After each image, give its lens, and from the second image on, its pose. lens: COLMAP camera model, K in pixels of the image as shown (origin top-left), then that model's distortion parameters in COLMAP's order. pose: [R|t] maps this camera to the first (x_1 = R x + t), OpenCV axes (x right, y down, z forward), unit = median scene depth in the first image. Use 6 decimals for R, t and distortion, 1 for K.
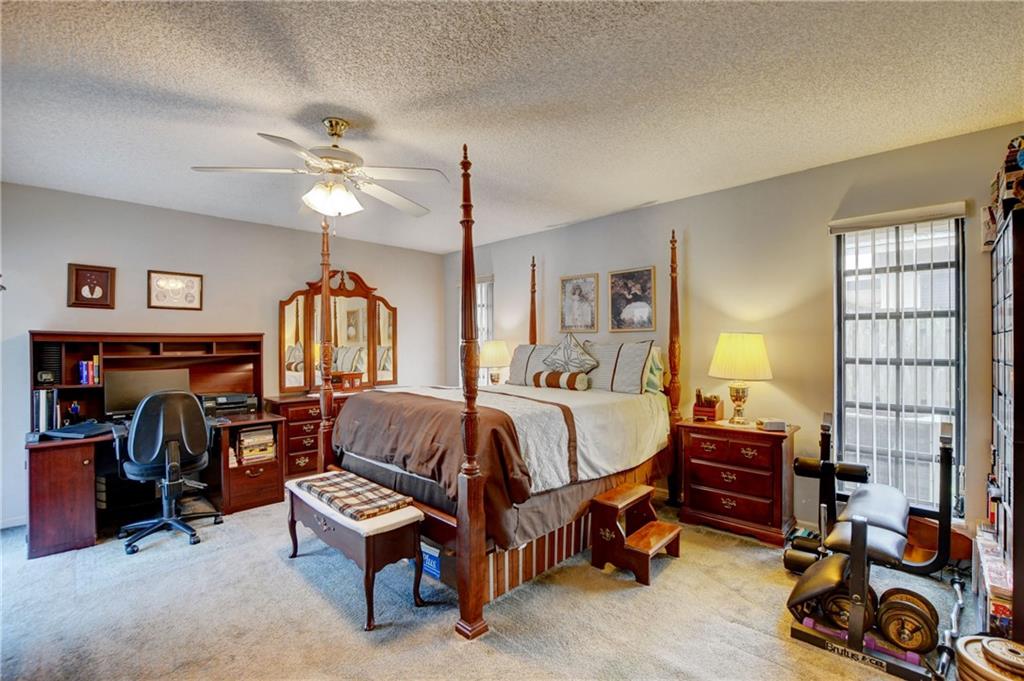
lens RADIAL K [[450.7, 0, 511.2], [0, 450.7, 343.1], [0, 0, 1]] dist [-0.029508, 0.001121]
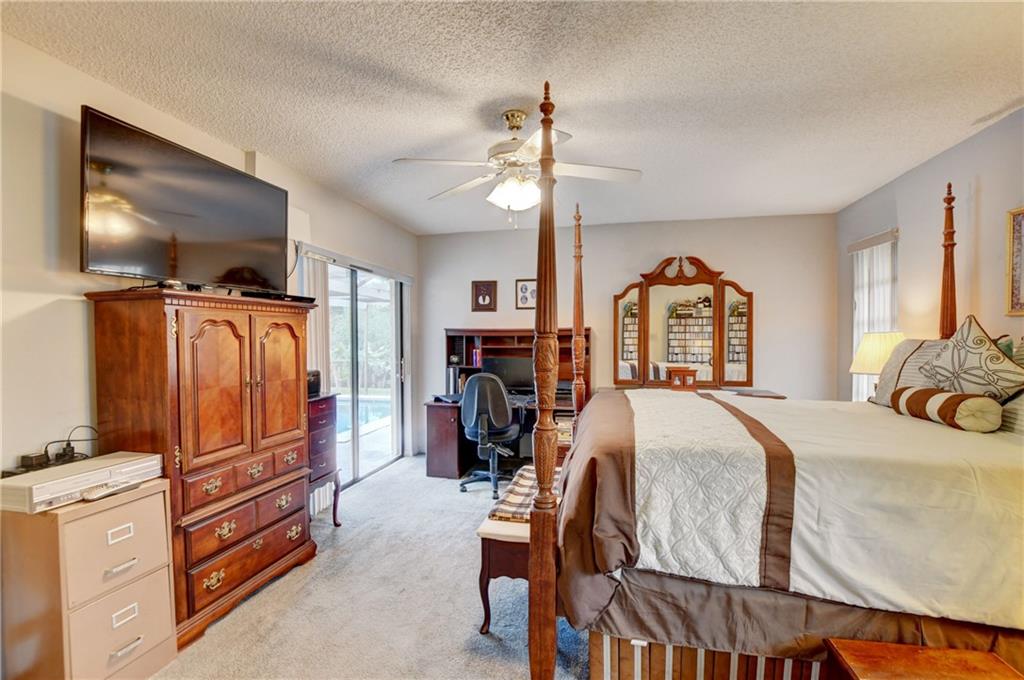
lens RADIAL K [[450.7, 0, 511.2], [0, 450.7, 342.6], [0, 0, 1]] dist [-0.029508, 0.001121]
pose [[0.522163, 0.011474, -0.852768, 0.347893], [0.003257, 0.999875, 0.015448, -0.003194], [0.852839, -0.010844, 0.522061, 0.356171]]
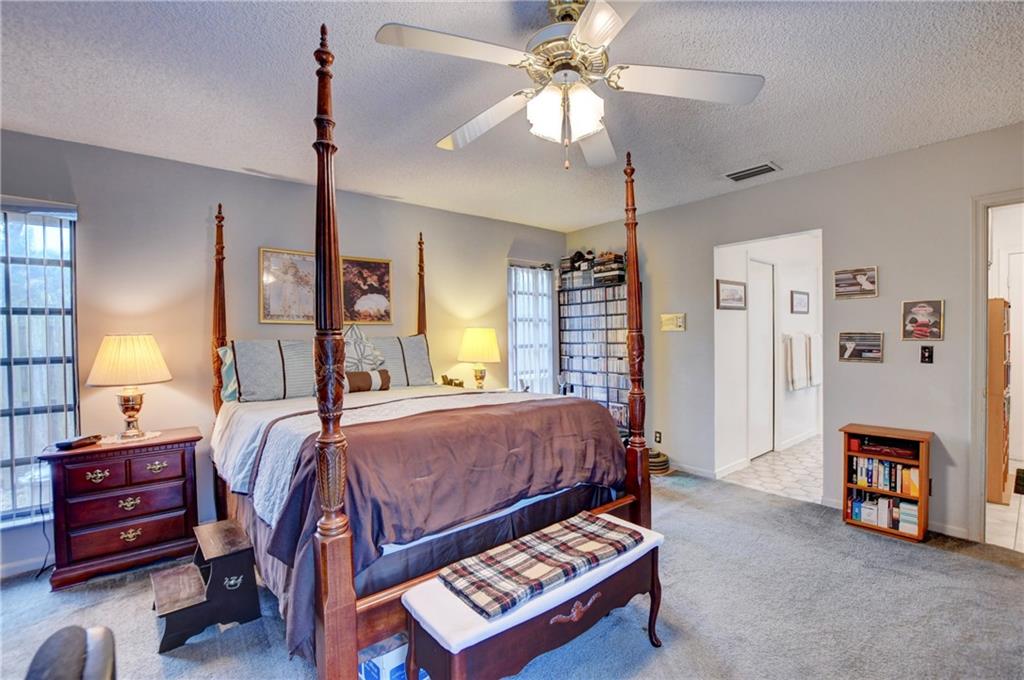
lens RADIAL K [[439.1, 0, 512.7], [0, 439.1, 345.9], [0, 0, 1]] dist [-0.032548, 0.000080]
pose [[0.116825, -0.017543, 0.992998, -0.782401], [0.010888, 0.999807, 0.016382, 0.009580], [-0.993093, 0.008898, 0.116993, 0.761577]]
